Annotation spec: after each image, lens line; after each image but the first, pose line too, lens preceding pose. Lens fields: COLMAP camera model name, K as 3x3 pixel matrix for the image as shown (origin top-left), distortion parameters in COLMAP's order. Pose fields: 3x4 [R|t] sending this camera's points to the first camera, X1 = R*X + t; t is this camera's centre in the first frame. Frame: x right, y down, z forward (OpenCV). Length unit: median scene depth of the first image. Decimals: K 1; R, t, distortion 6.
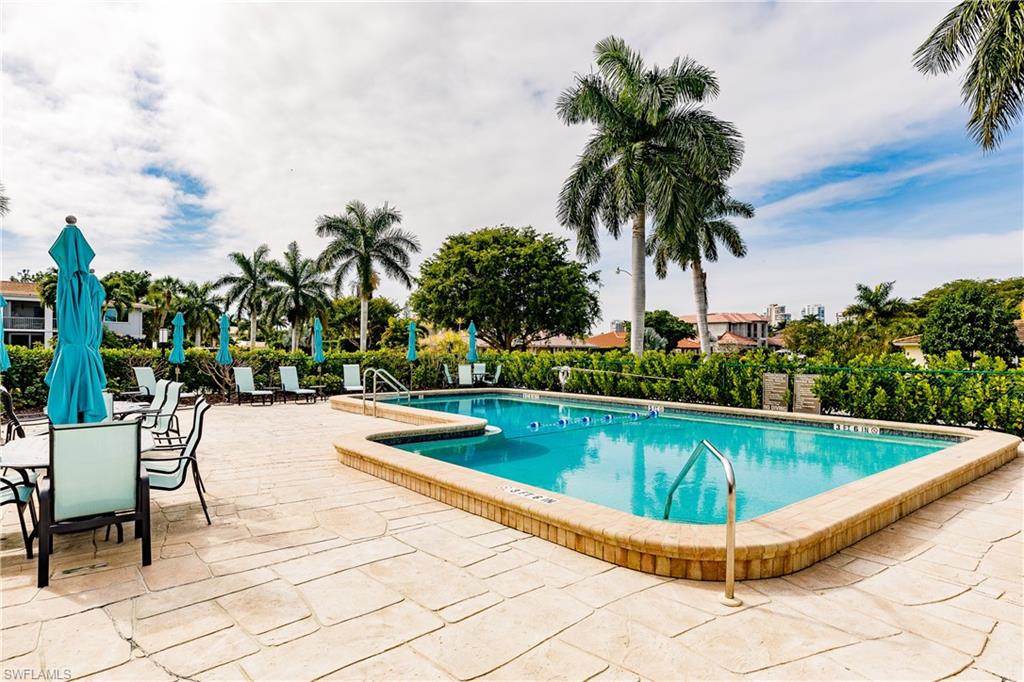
lens RADIAL K [[571.7, 0, 511.9], [0, 571.7, 334.0], [0, 0, 1]] dist [0.018108, -0.000007]
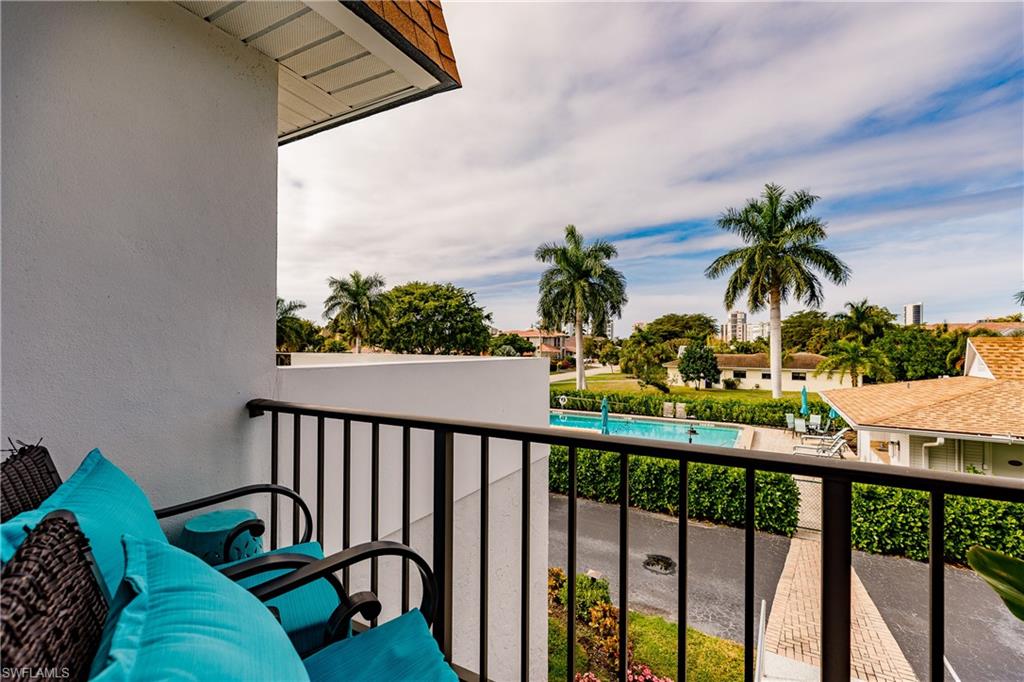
lens RADIAL K [[456.9, 0, 510.7], [0, 456.9, 343.2], [0, 0, 1]] dist [0.002657, 0.000735]
pose [[0.937320, 0.000186, 0.348470, -0.304912], [-0.008477, 0.999716, 0.022269, -0.078561], [-0.348367, -0.023827, 0.937055, -0.219711]]
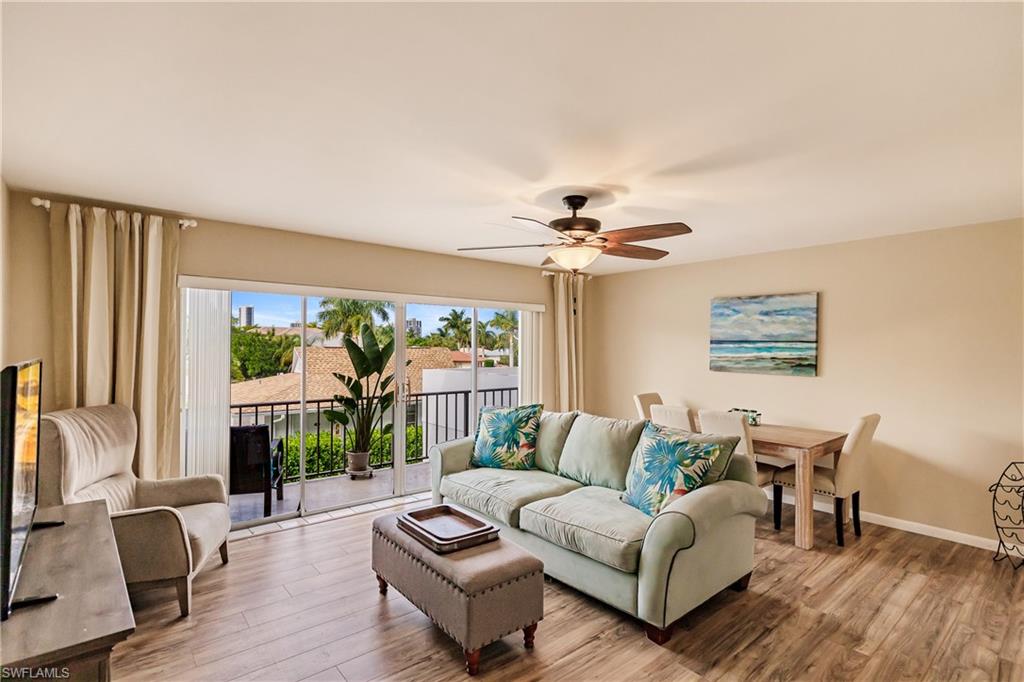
lens RADIAL K [[486.1, 0, 512.0], [0, 486.1, 341.0], [0, 0, 1]] dist [-0.004881, -0.000142]
pose [[-0.007055, 0.005995, 0.999957, -0.409824], [-0.031511, 0.999484, -0.006214, -0.089073], [-0.999479, -0.031553, -0.006863, -0.256689]]
